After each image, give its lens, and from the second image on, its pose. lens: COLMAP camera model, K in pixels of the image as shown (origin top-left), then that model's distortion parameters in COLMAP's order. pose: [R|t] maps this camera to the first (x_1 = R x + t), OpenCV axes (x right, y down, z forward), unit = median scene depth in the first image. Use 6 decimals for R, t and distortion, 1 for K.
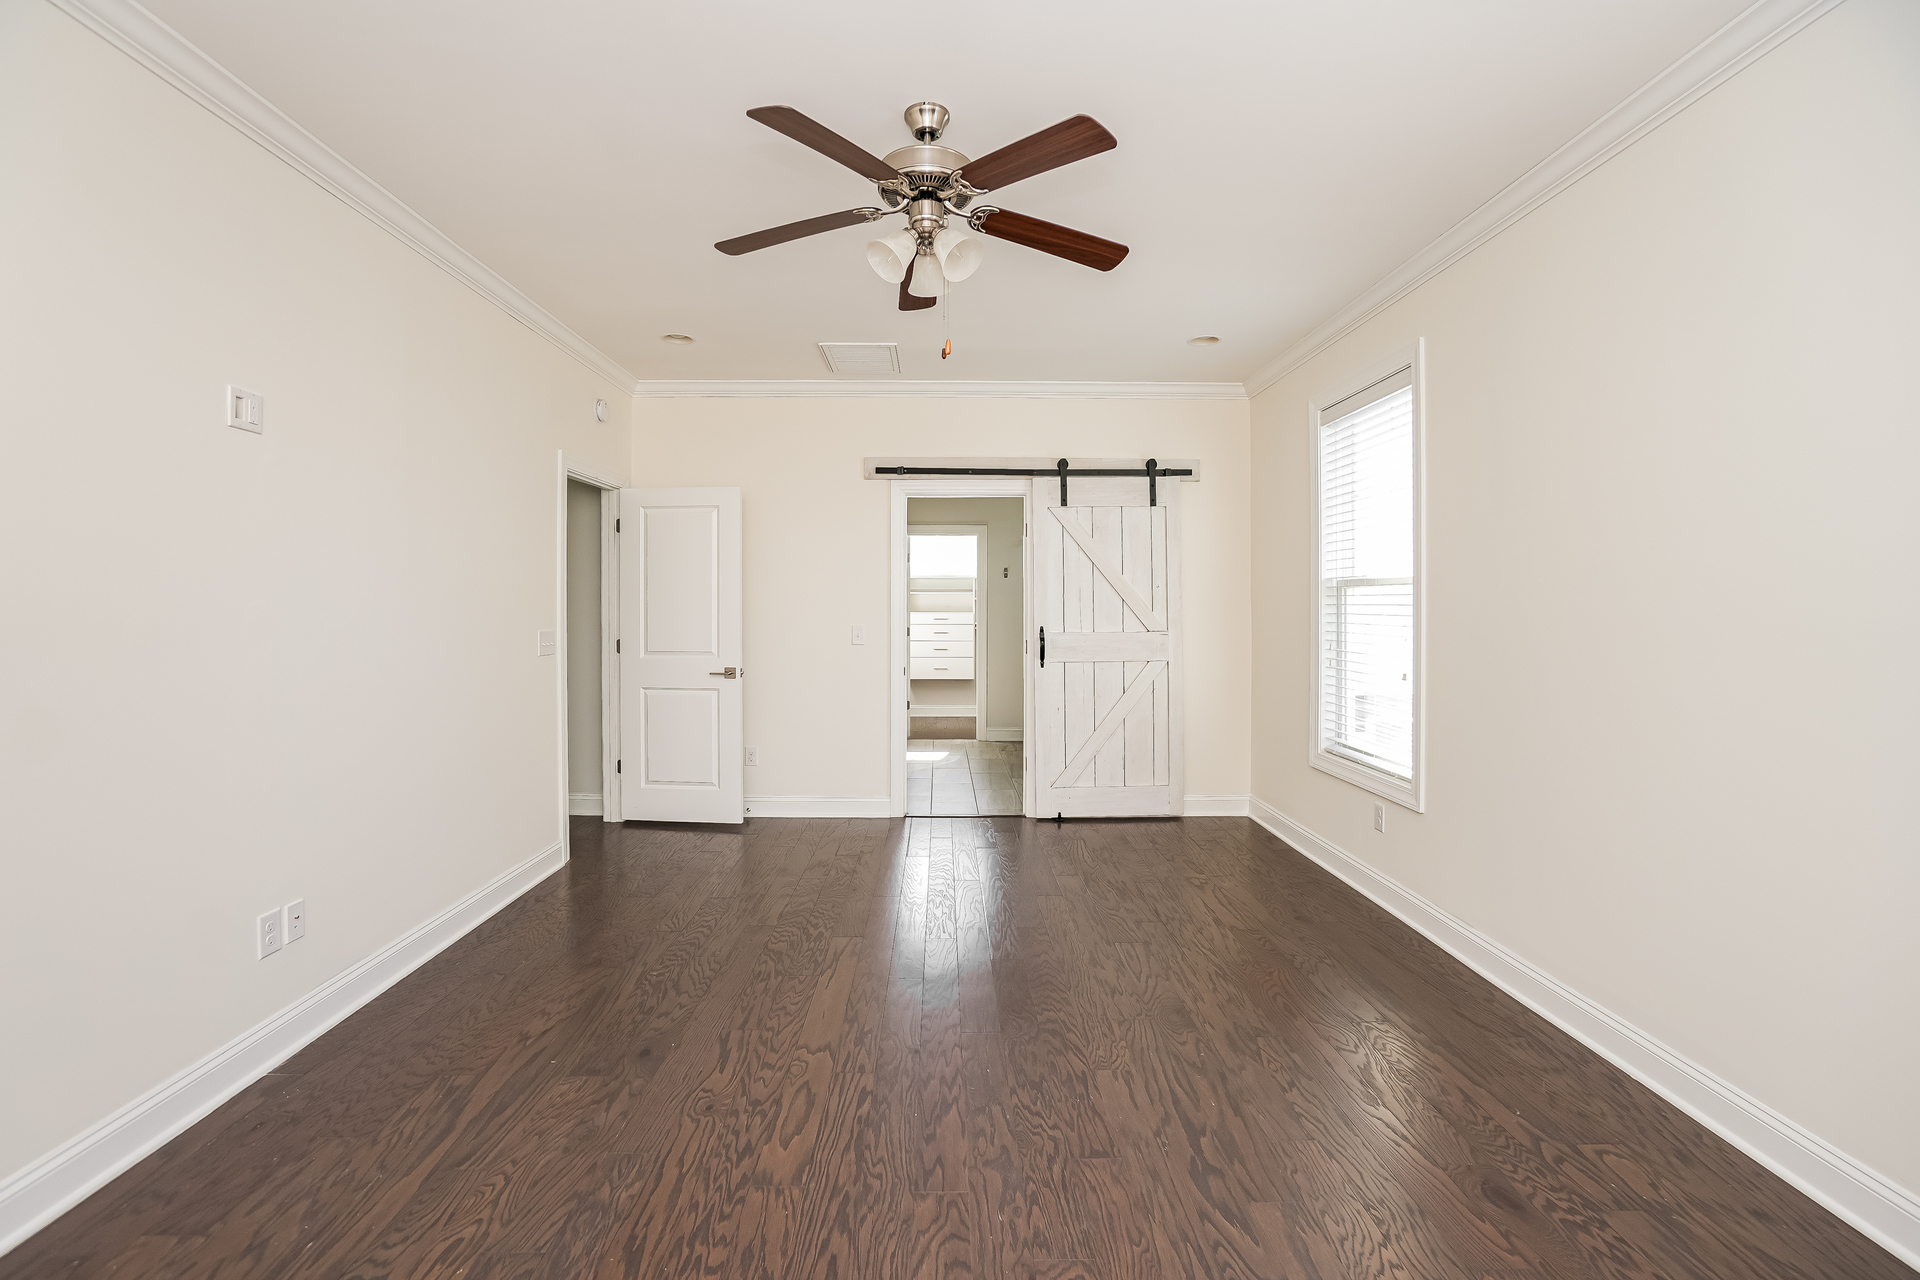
lens RADIAL K [[841.5, 0, 944.6], [0, 841.5, 634.9], [0, 0, 1]] dist [-0.030065, 0.003164]
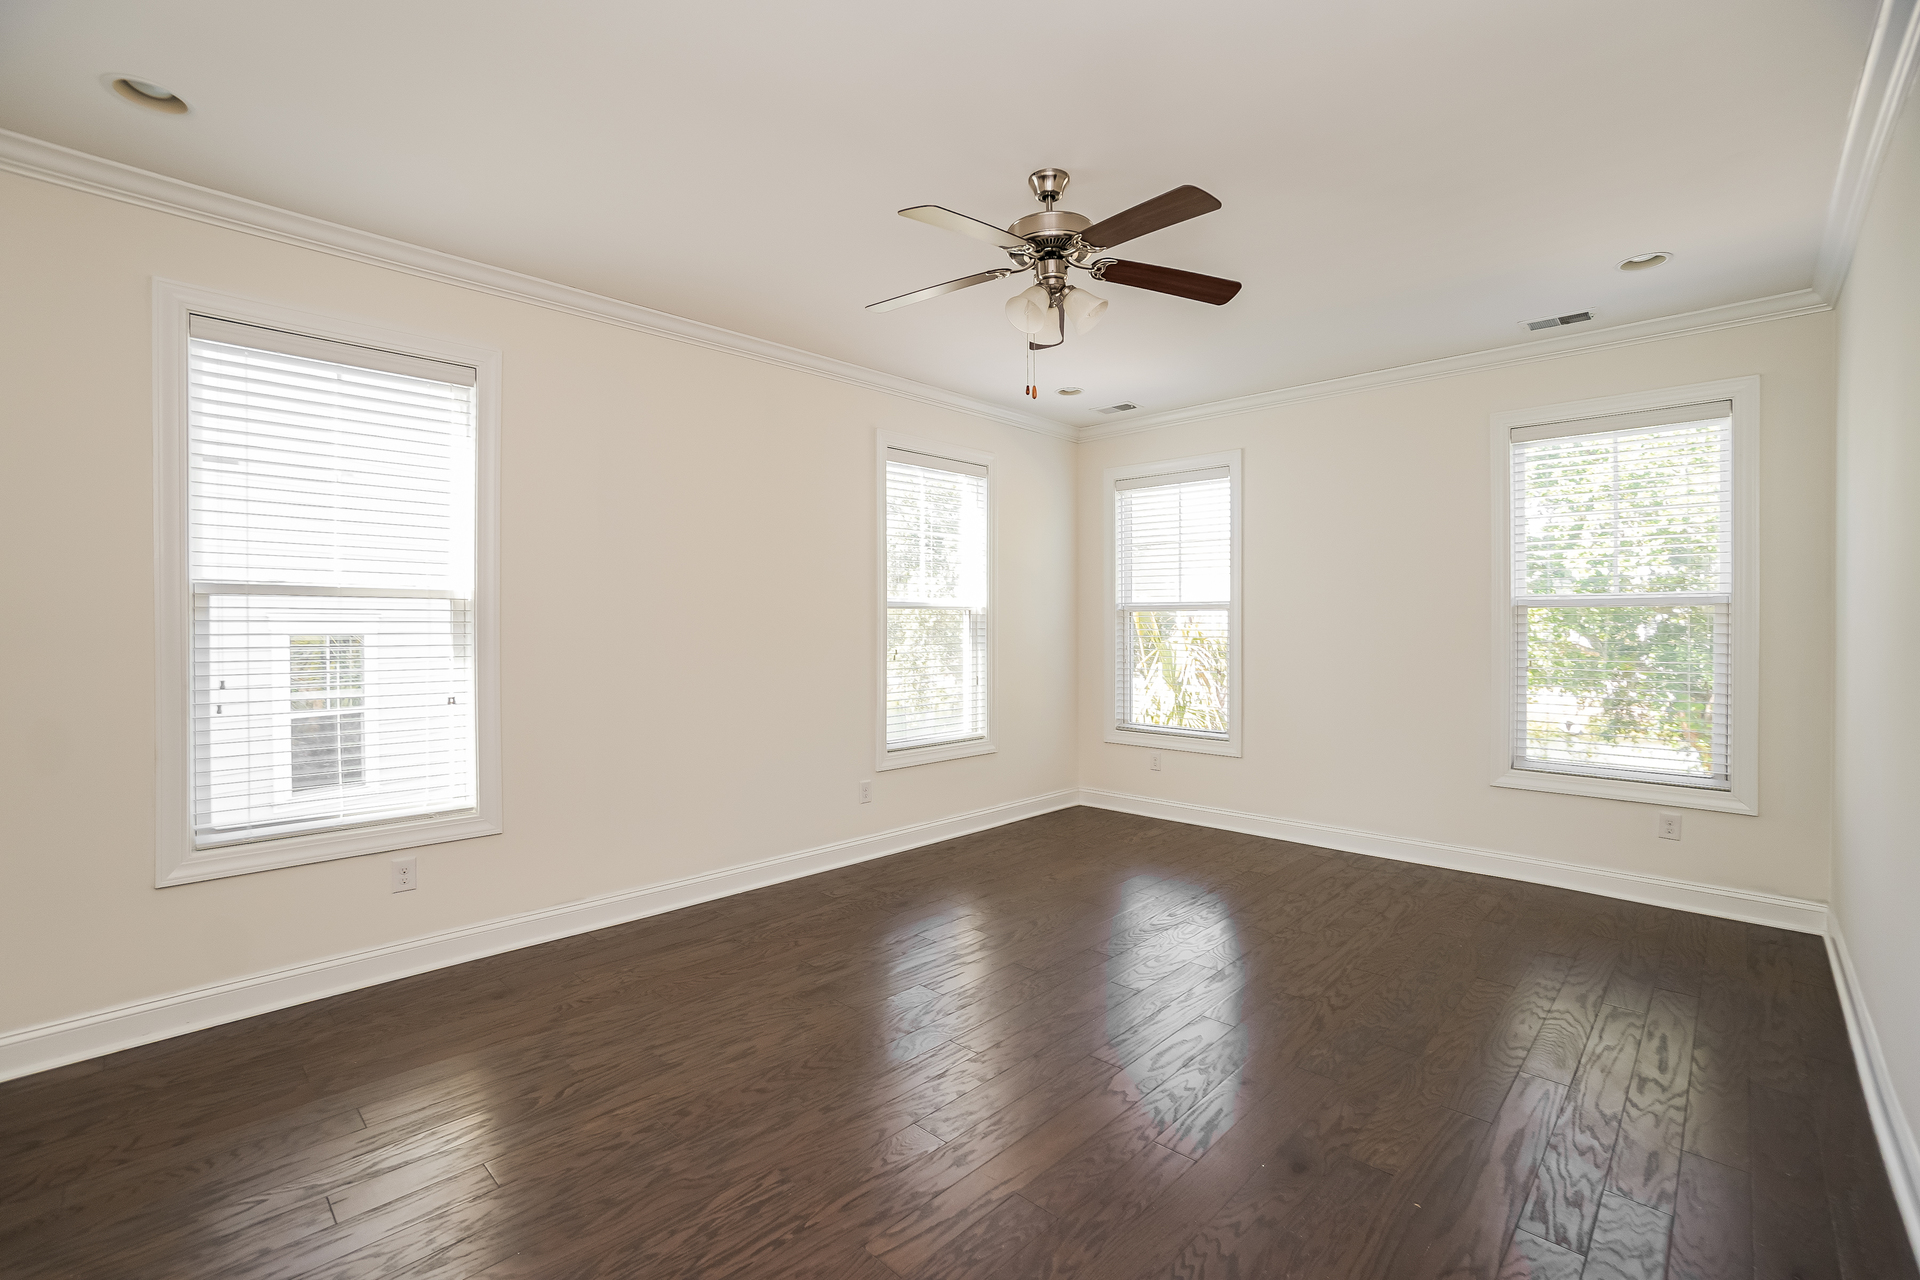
lens RADIAL K [[841.5, 0, 956.3], [0, 841.5, 626.8], [0, 0, 1]] dist [-0.030065, 0.003164]
pose [[-0.716695, 0.002063, 0.697384, -0.658400], [0.022930, 0.999525, 0.020608, -0.050805], [-0.697010, 0.030760, -0.716402, 1.726649]]
